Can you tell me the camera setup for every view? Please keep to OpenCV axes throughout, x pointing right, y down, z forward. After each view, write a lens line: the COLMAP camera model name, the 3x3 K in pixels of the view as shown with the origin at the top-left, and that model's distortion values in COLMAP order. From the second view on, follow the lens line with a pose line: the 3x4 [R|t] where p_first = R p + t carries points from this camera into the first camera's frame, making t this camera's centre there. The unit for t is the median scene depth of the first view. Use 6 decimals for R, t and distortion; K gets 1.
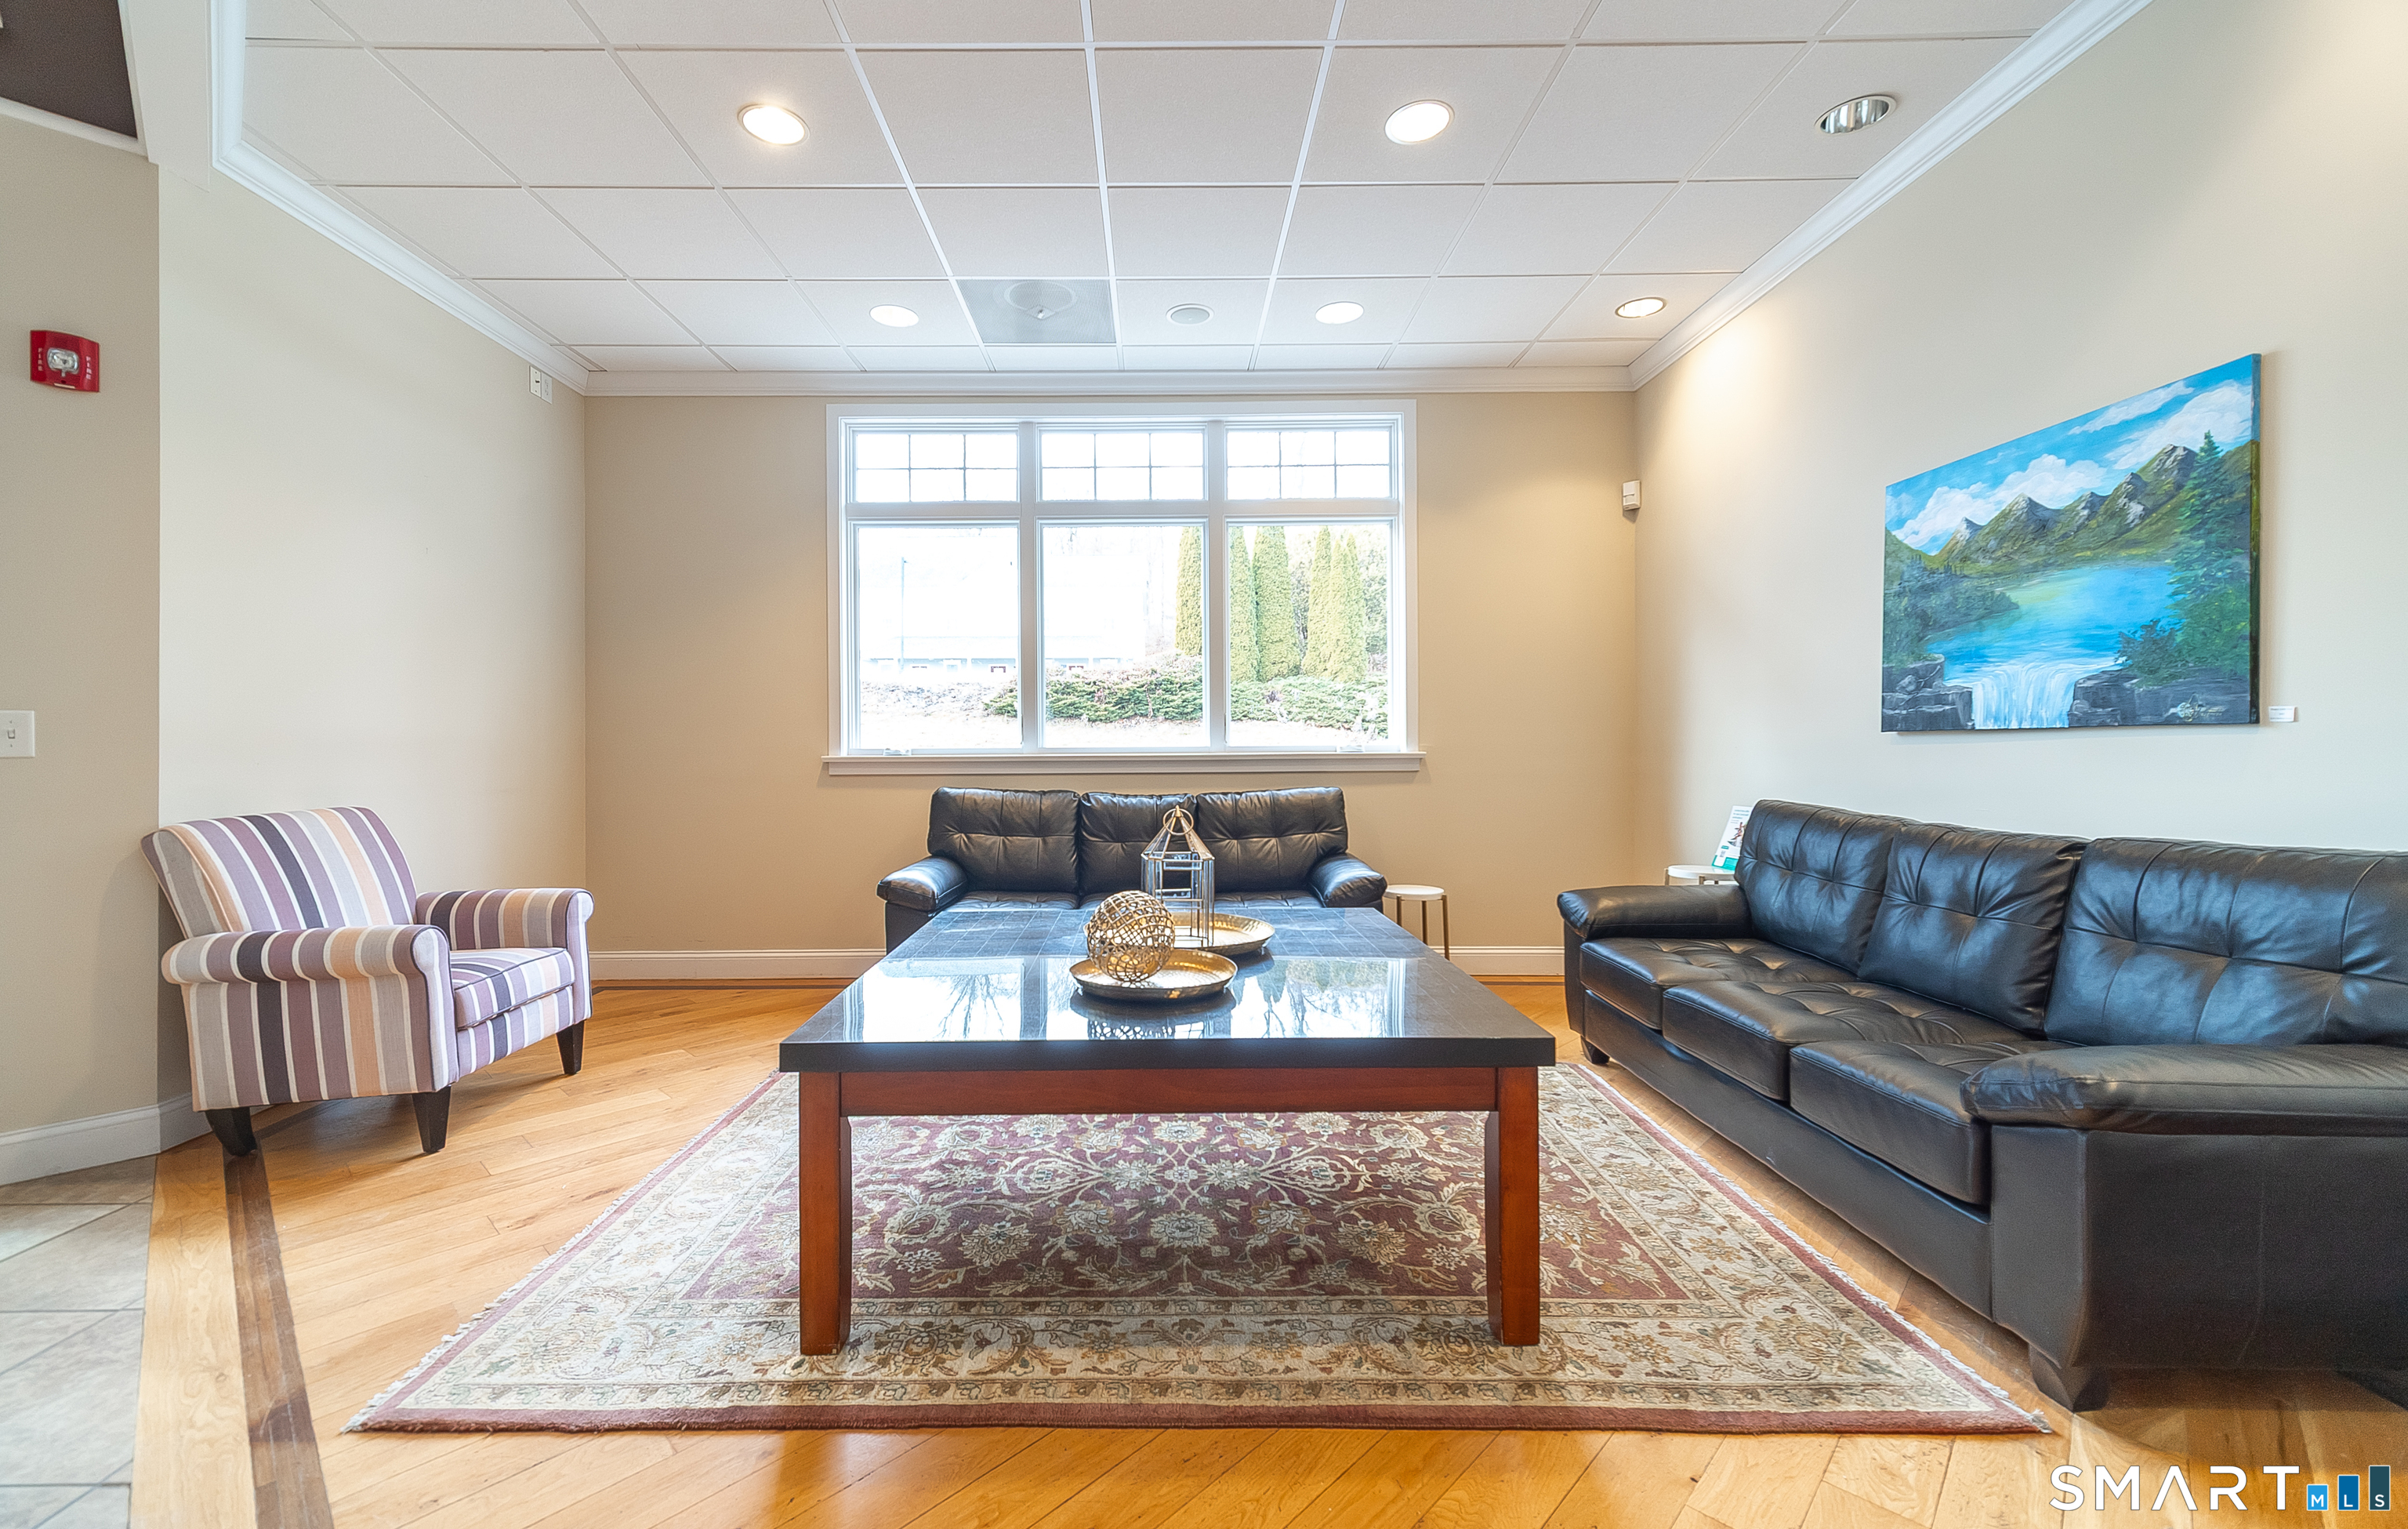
lens RADIAL K [[983.6, 0, 1199.8], [0, 983.6, 754.3], [0, 0, 1]] dist [0.005085, -0.000126]
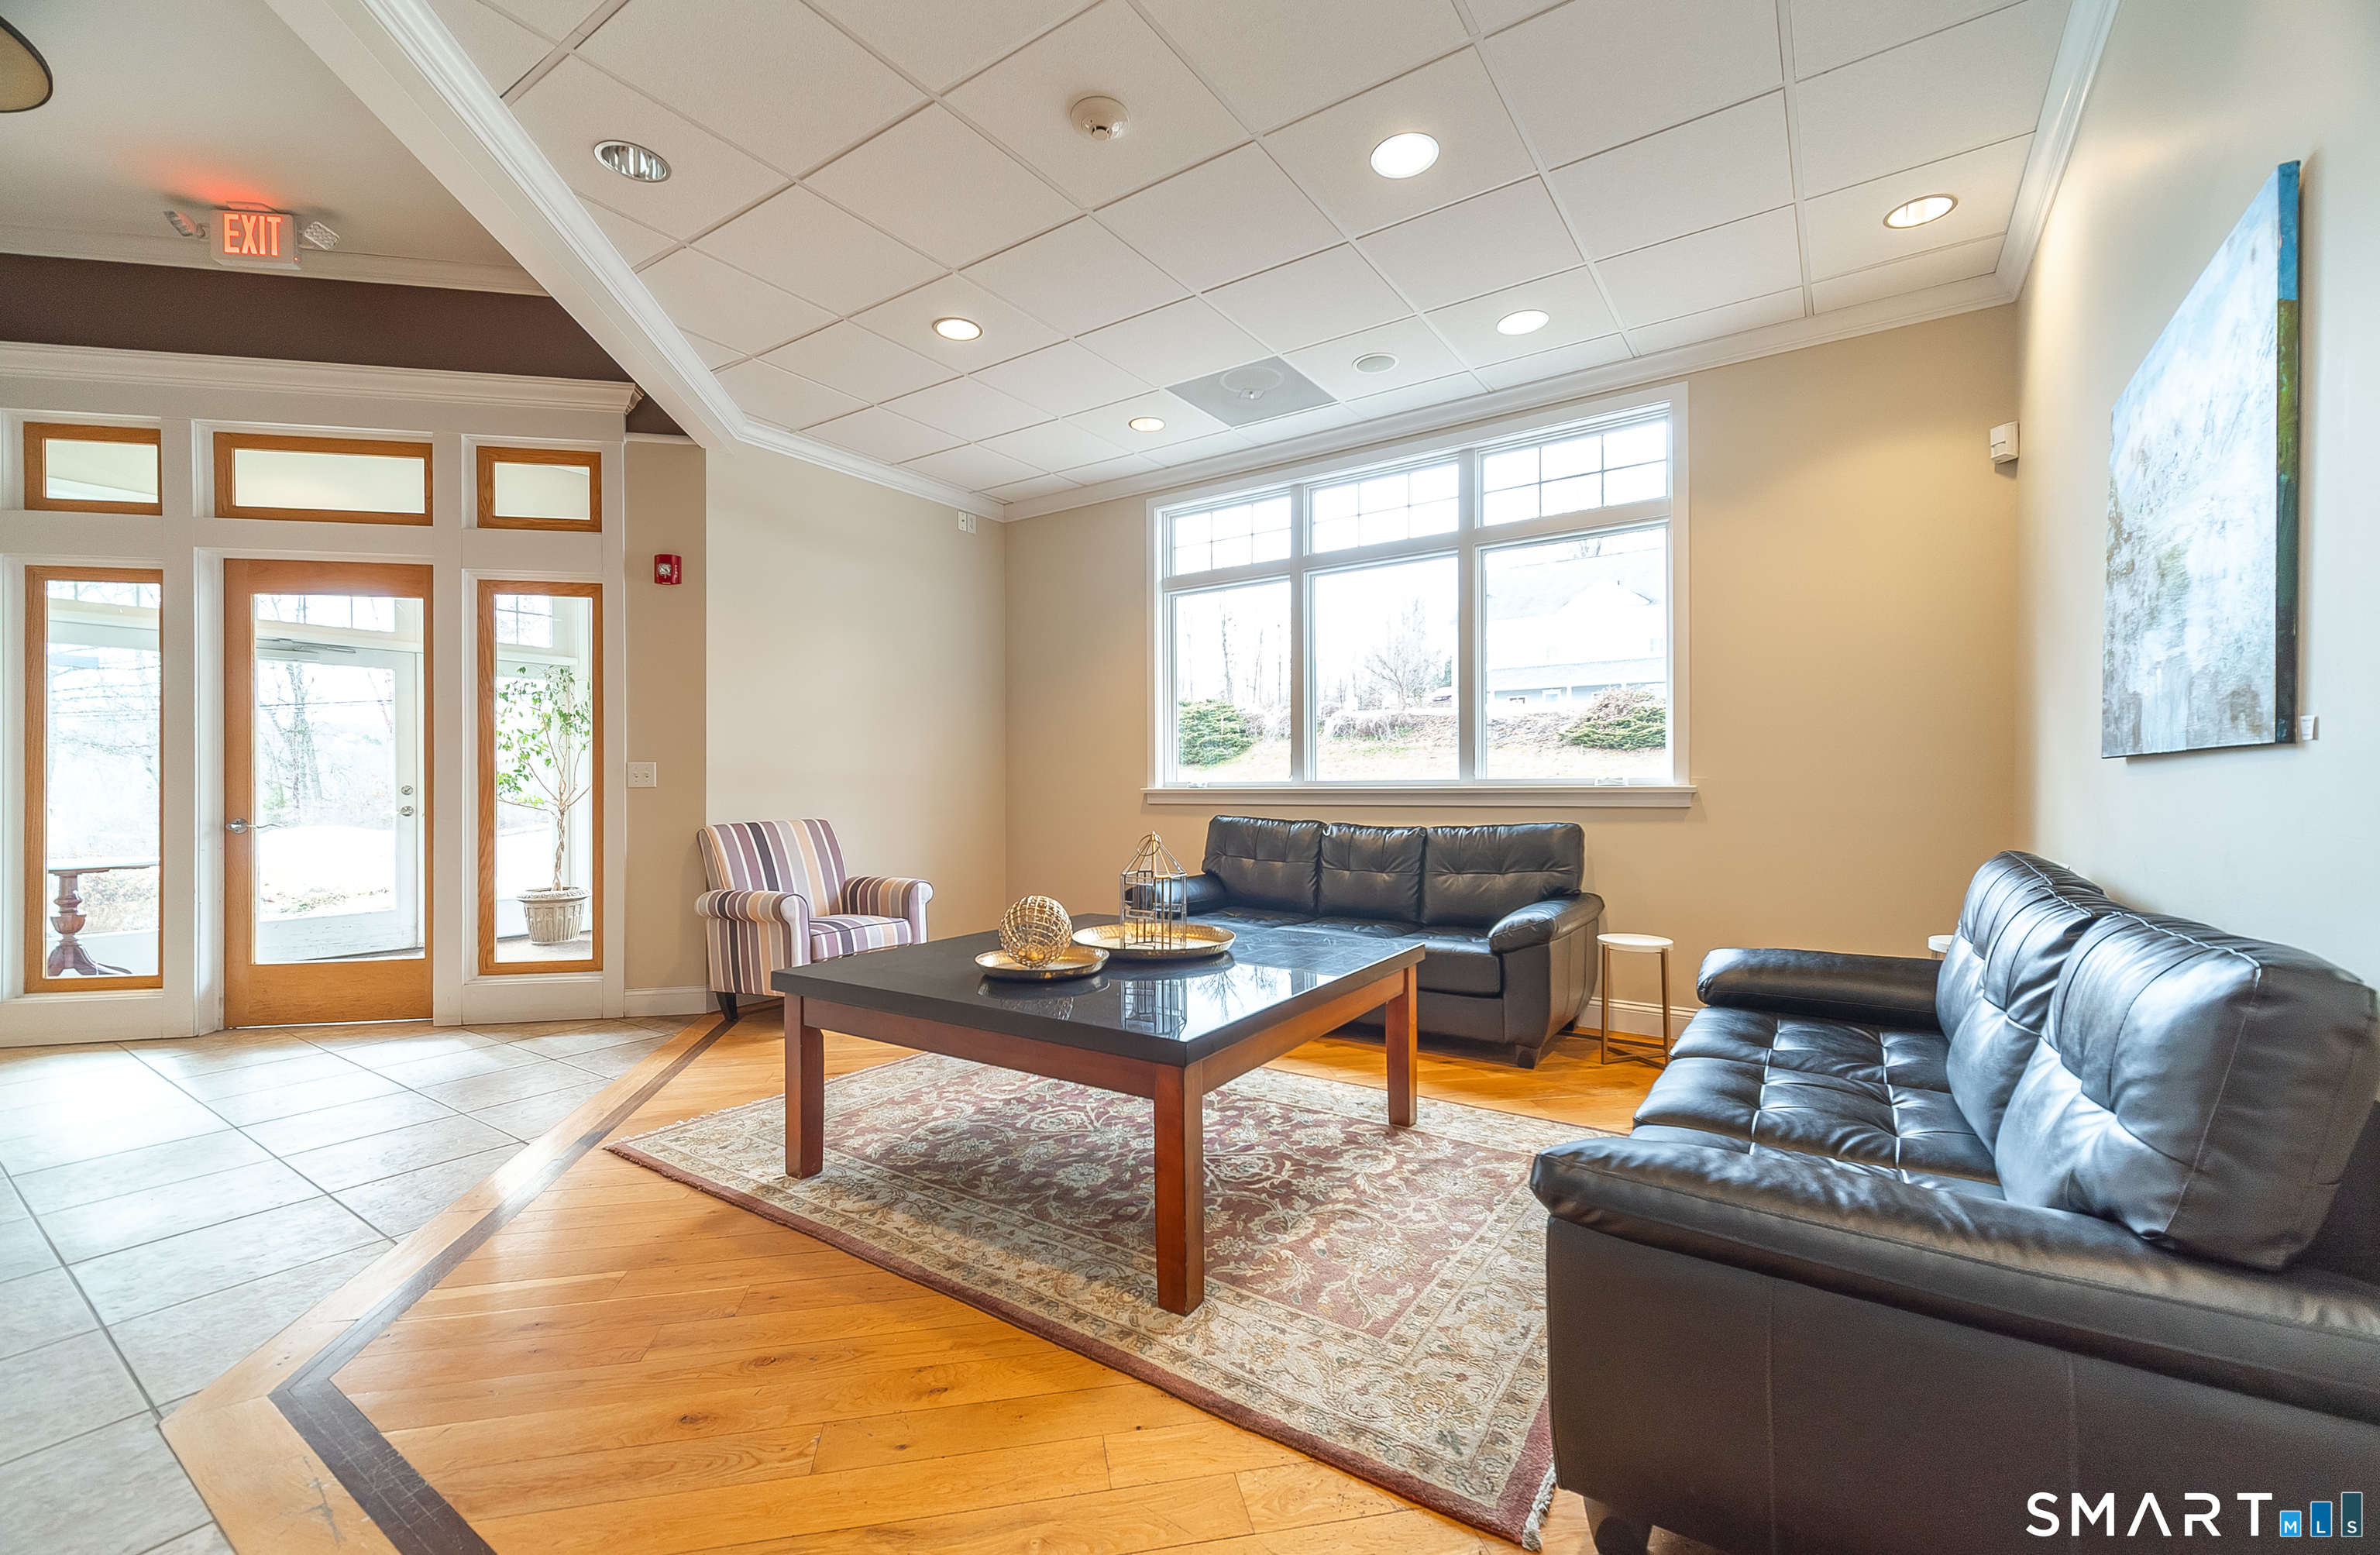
lens RADIAL K [[977.5, 0, 1184.6], [0, 977.5, 786.4], [0, 0, 1]] dist [0.010995, -0.000225]
pose [[0.823598, 0.001881, -0.567171, 0.372113], [-0.001870, 0.999998, 0.000601, -0.001032], [0.567171, 0.000566, 0.823600, 0.032201]]
